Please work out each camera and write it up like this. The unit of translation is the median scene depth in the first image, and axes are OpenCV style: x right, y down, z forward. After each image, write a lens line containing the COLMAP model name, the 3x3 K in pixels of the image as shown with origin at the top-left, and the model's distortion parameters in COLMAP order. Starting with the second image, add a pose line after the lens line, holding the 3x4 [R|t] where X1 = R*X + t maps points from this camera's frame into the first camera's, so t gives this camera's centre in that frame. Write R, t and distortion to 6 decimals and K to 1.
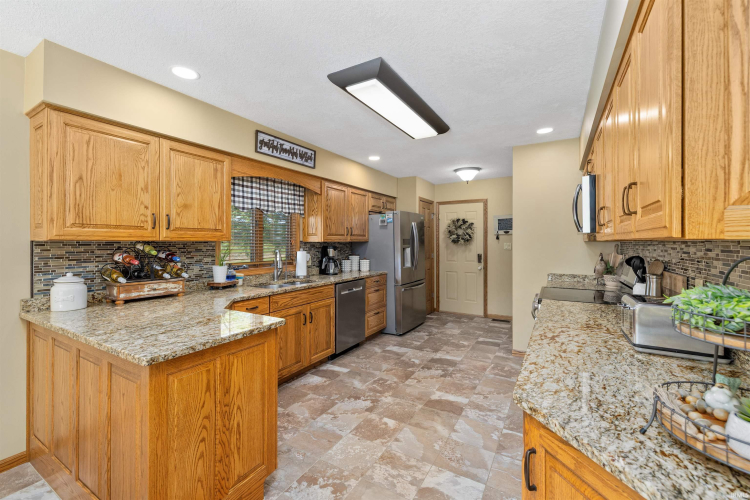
lens RADIAL K [[315.9, 0, 367.7], [0, 315.9, 241.0], [0, 0, 1]] dist [0.019855, 0.000003]
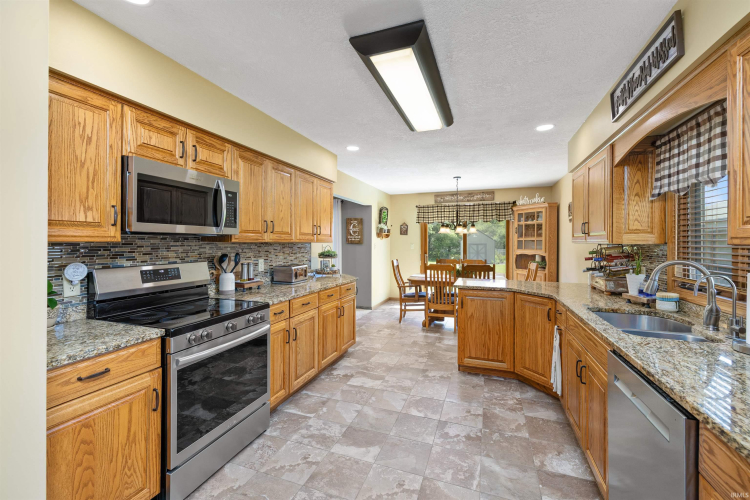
lens RADIAL K [[328.7, 0, 369.9], [0, 328.7, 240.5], [0, 0, 1]] dist [-0.000923, -0.000019]
pose [[-0.982340, -0.005723, -0.187019, 0.319349], [-0.004763, 0.999973, -0.005586, 0.000406], [0.187046, -0.004596, -0.982340, 1.523419]]
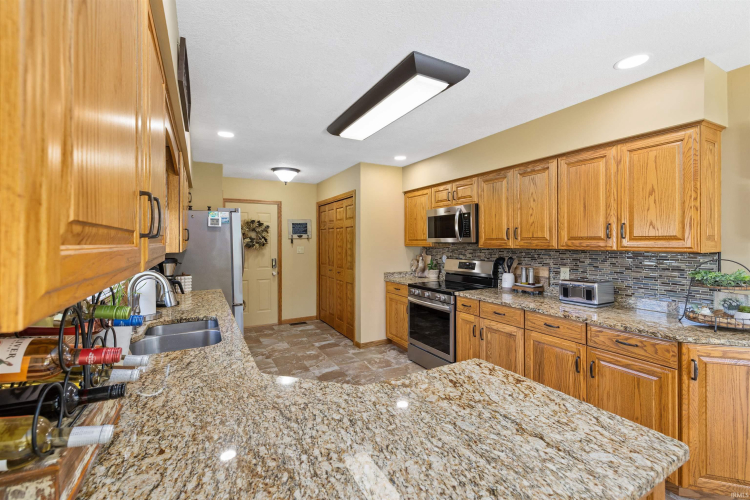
lens RADIAL K [[328.7, 0, 369.9], [0, 328.7, 240.5], [0, 0, 1]] dist [-0.000923, -0.000019]
pose [[0.521230, -0.000511, 0.853416, -0.593333], [0.002365, 0.999997, -0.000845, -0.021431], [-0.853413, 0.002459, 0.521230, 0.436737]]
